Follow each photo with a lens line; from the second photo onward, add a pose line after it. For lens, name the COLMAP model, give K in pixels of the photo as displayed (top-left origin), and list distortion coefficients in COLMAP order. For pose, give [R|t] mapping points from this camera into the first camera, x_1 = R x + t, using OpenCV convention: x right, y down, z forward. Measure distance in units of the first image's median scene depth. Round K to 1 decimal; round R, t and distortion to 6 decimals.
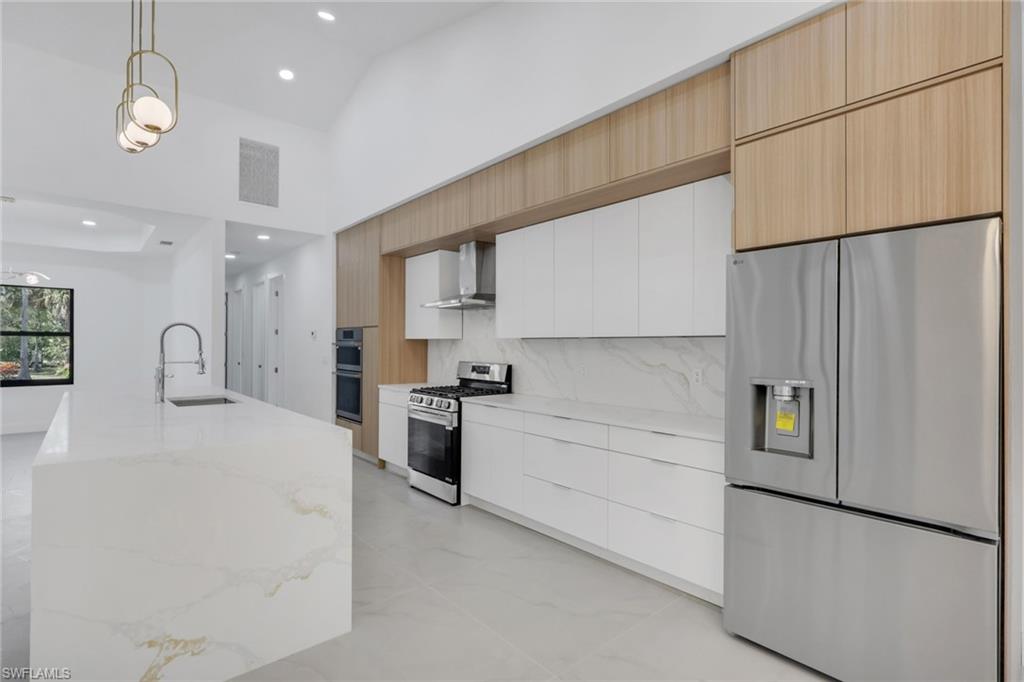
lens RADIAL K [[508.0, 0, 511.2], [0, 508.0, 346.1], [0, 0, 1]] dist [0.003258, 0.000607]
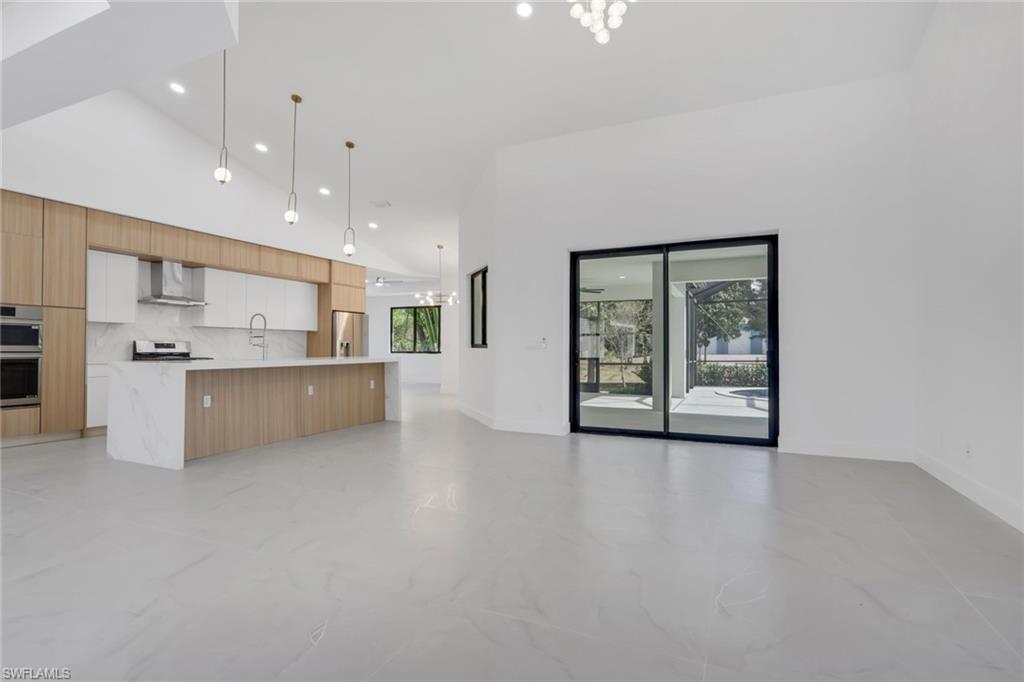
lens RADIAL K [[508.0, 0, 511.2], [0, 508.0, 346.1], [0, 0, 1]] dist [0.003258, 0.000607]
pose [[-0.414819, -0.007751, 0.909871, -1.885432], [-0.012537, 0.999917, 0.002802, 0.030131], [-0.909818, -0.010245, -0.414882, 0.697029]]
